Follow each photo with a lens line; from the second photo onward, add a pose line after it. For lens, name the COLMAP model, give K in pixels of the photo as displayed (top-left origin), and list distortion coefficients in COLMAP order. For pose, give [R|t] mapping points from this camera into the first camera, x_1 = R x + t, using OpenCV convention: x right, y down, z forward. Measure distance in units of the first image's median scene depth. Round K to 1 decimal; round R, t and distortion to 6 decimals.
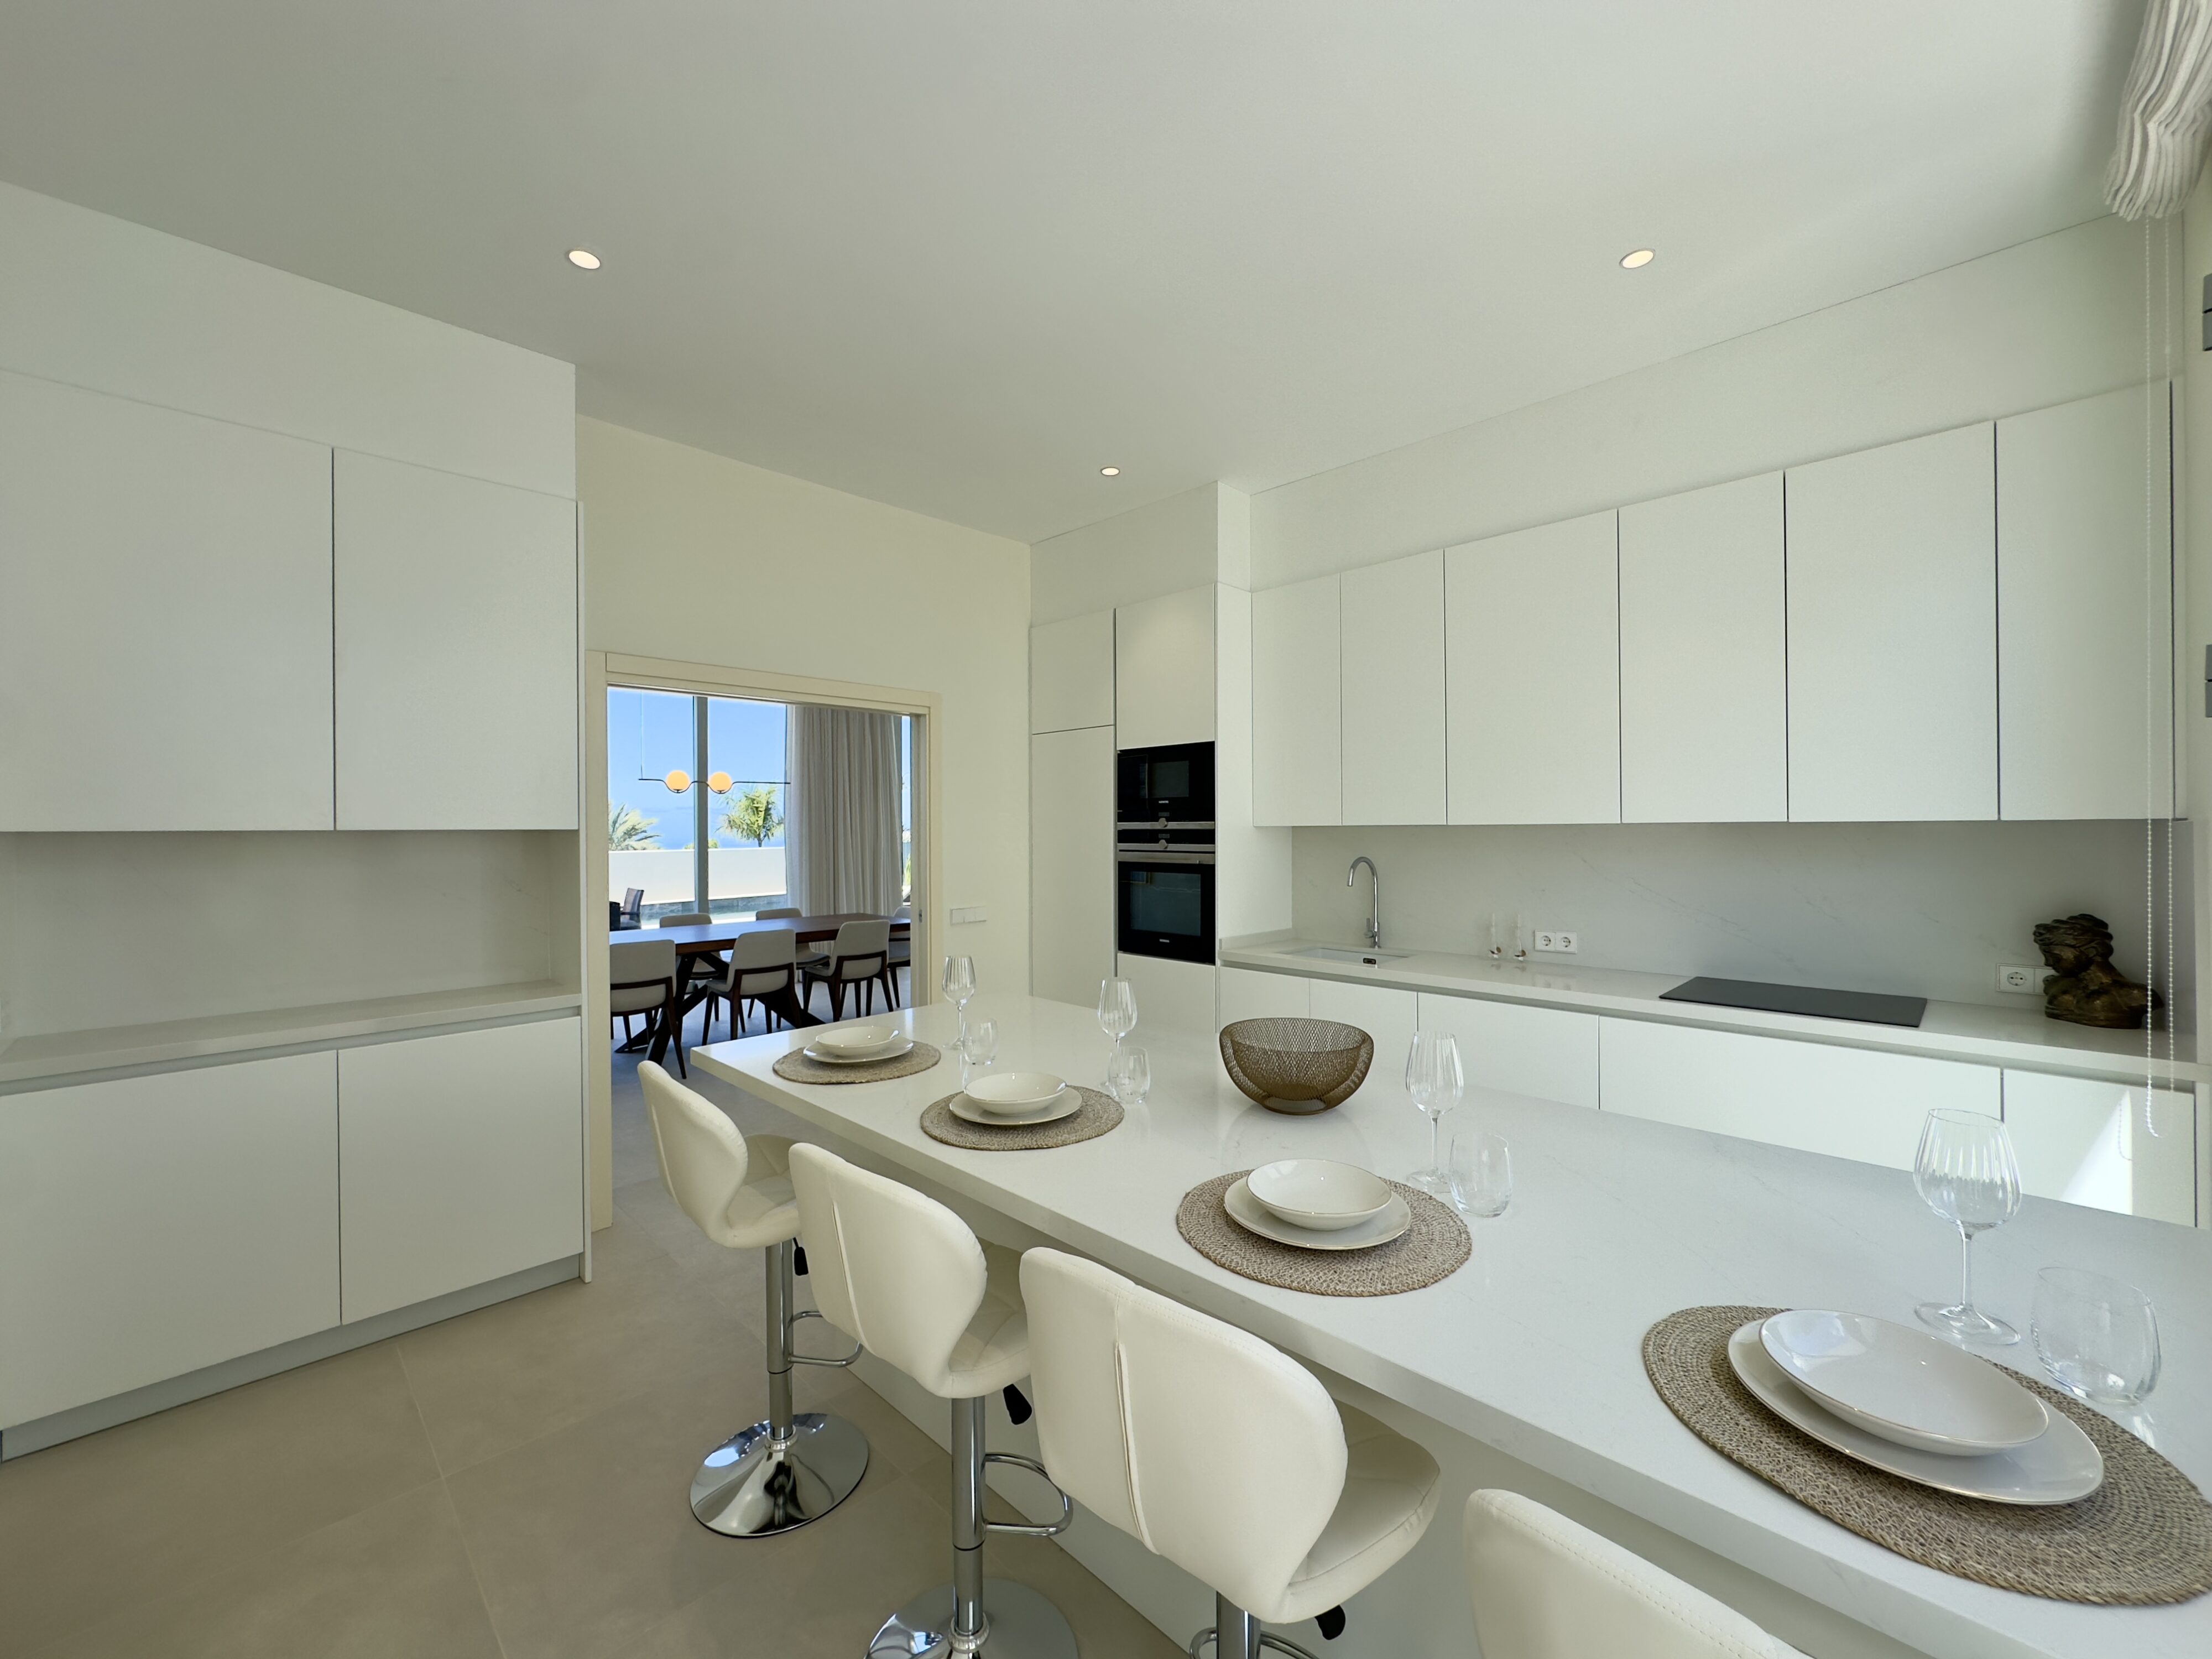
lens RADIAL K [[888.4, 0, 1113.4], [0, 888.4, 828.1], [0, 0, 1]] dist [-0.003641, 0.002311]
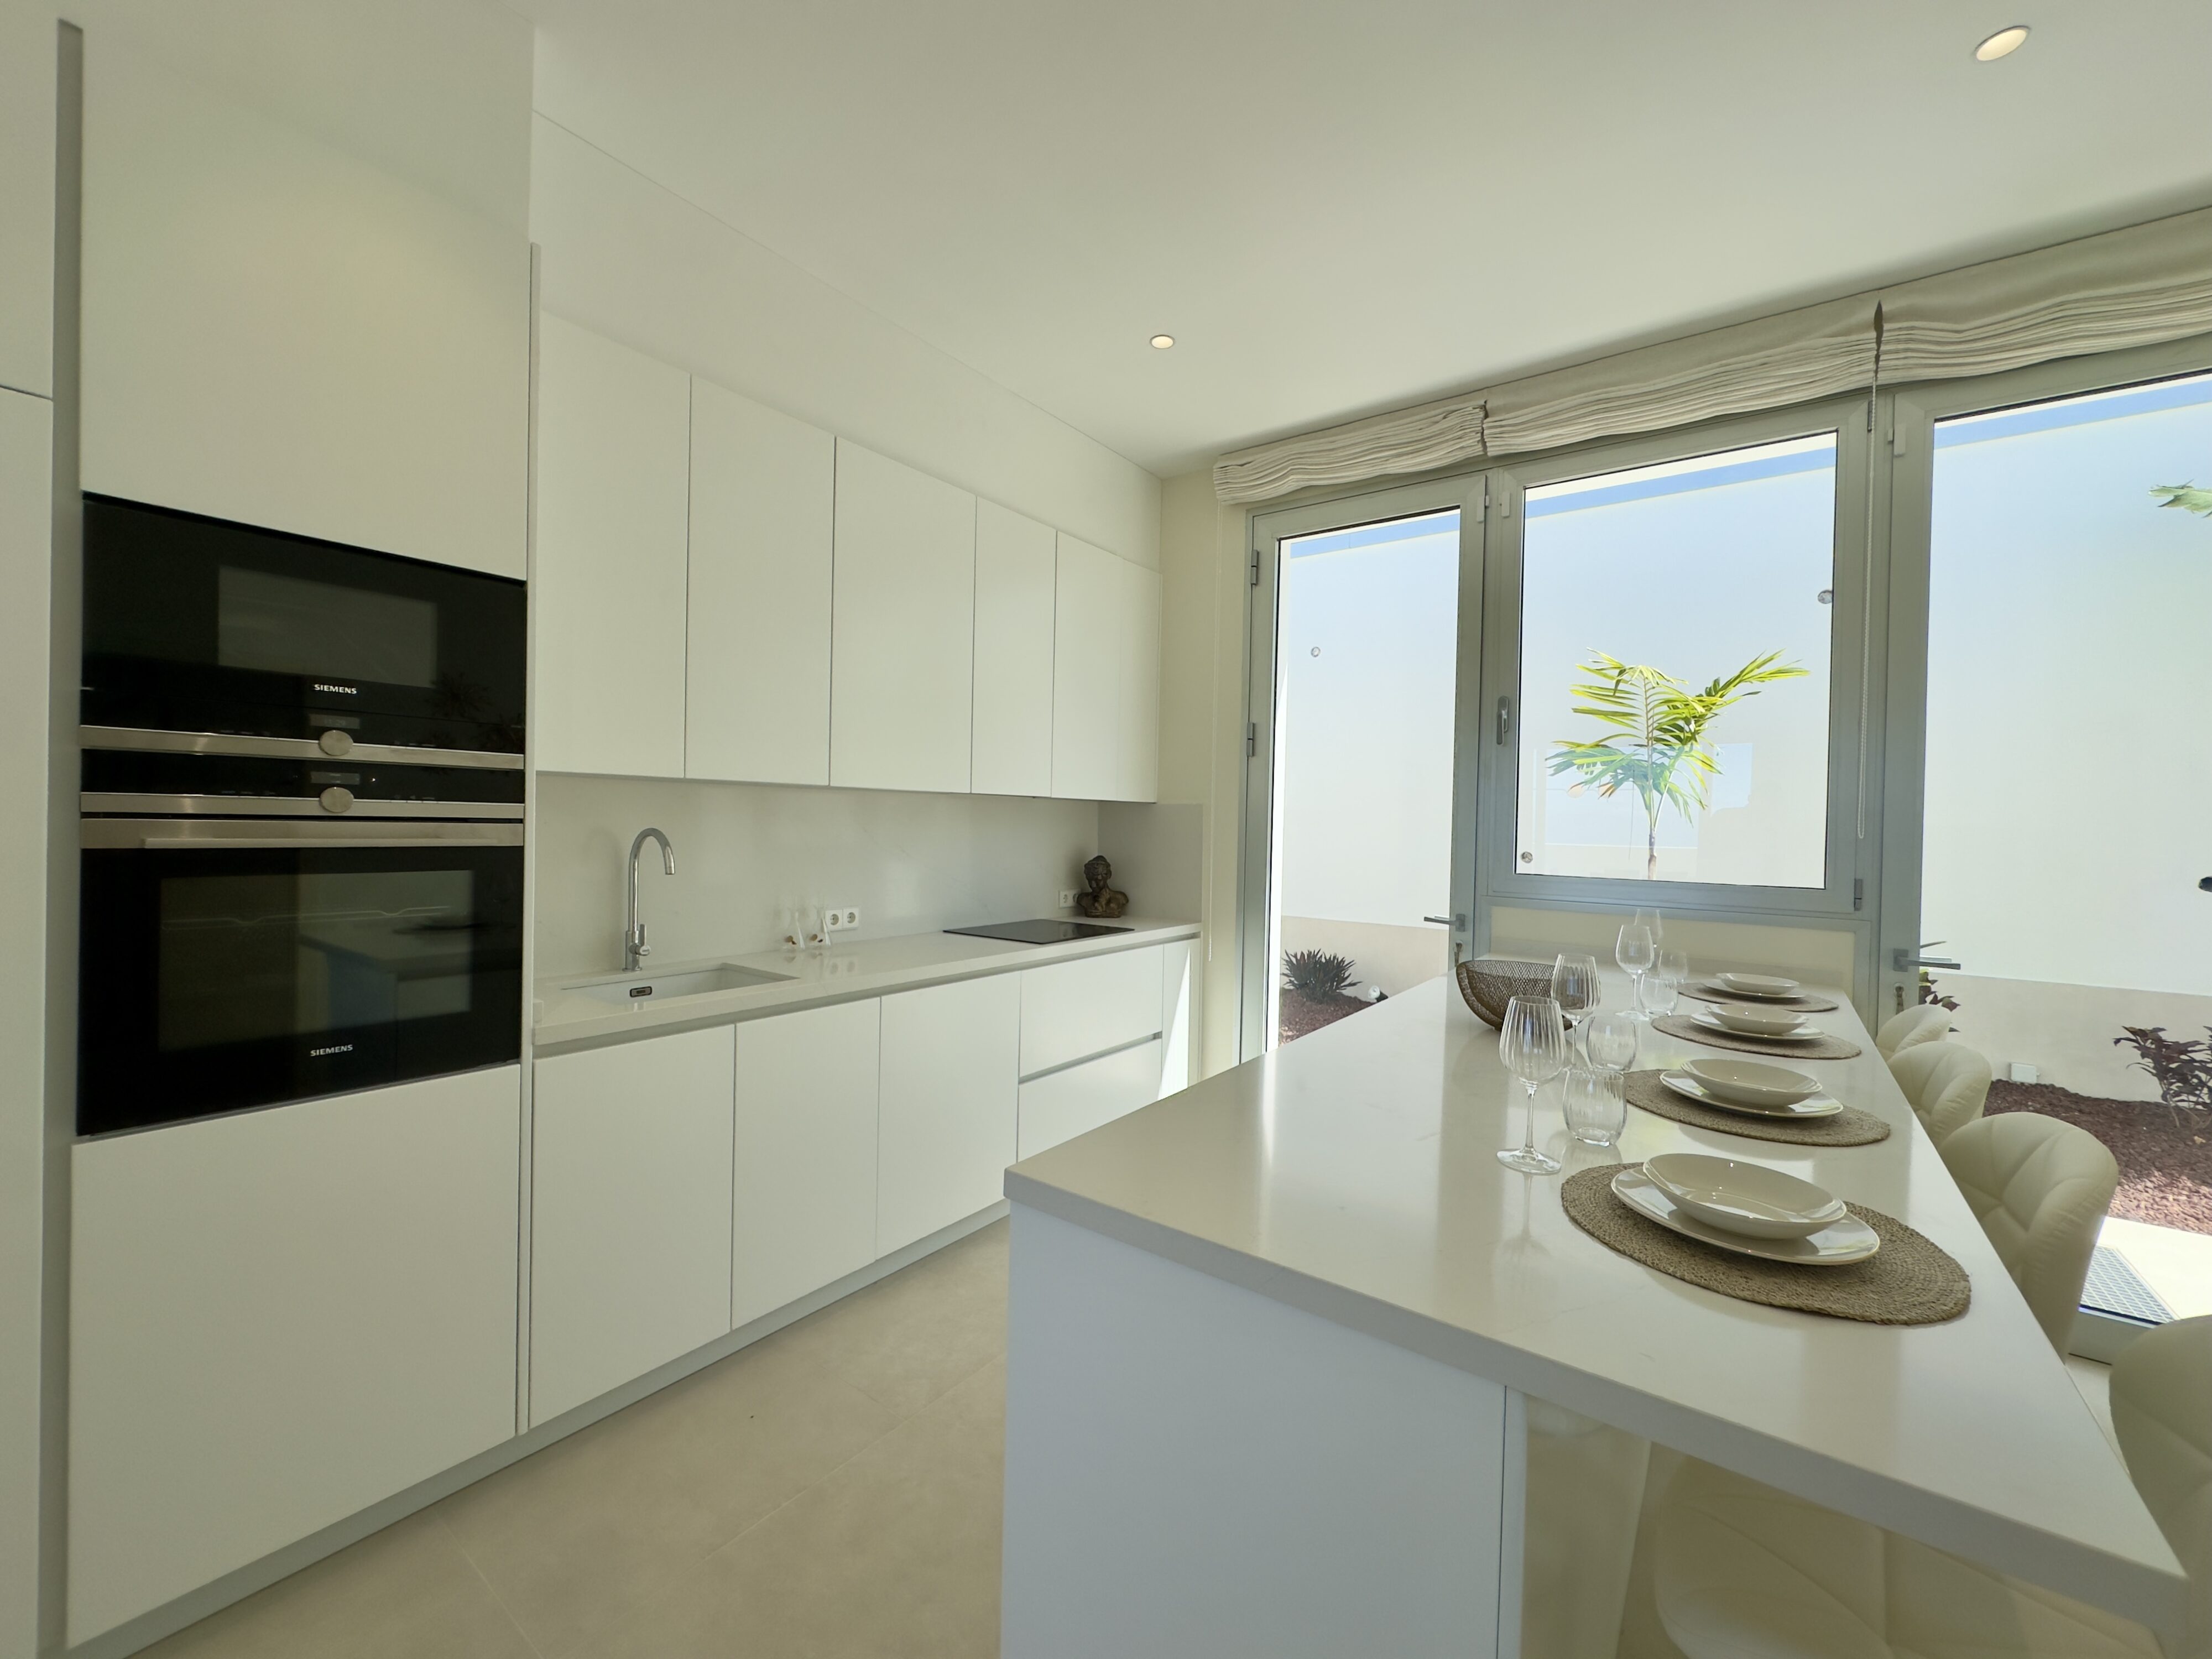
lens RADIAL K [[888.4, 0, 1113.4], [0, 888.4, 828.1], [0, 0, 1]] dist [-0.003641, 0.002311]
pose [[-0.150289, -0.006370, 0.988622, -0.390268], [-0.024555, 0.999695, 0.002709, 0.022169], [-0.988337, -0.023869, -0.150399, 0.760087]]
